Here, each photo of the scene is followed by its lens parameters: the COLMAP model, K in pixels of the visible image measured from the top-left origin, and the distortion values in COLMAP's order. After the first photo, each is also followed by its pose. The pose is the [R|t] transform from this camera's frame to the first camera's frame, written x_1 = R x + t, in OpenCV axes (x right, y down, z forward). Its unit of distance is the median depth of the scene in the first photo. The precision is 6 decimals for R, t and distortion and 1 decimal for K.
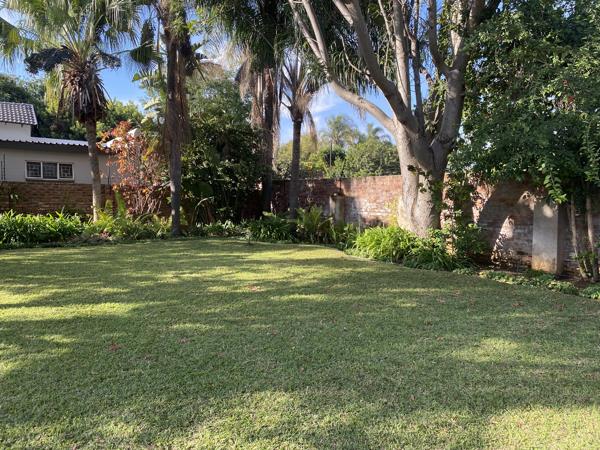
lens RADIAL K [[455.6, 0, 301.2], [0, 455.6, 225.1], [0, 0, 1]] dist [0.062210, -0.072235]
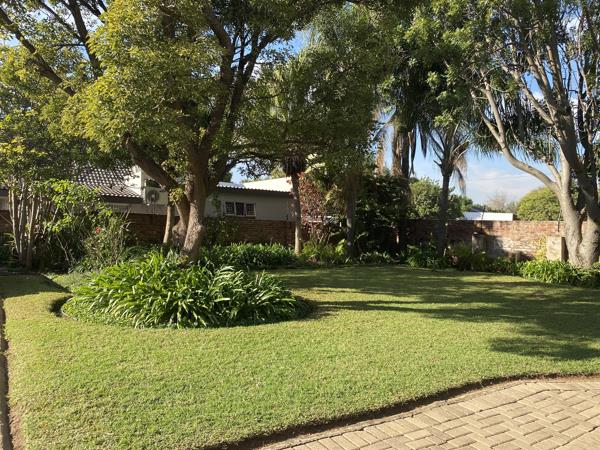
lens RADIAL K [[455.6, 0, 295.2], [0, 455.6, 221.1], [0, 0, 1]] dist [0.062210, -0.072235]
pose [[0.999721, 0.023443, -0.003027, -0.476432], [-0.023599, 0.997183, -0.071194, 0.003322], [0.001350, 0.071246, 0.997458, -0.316230]]
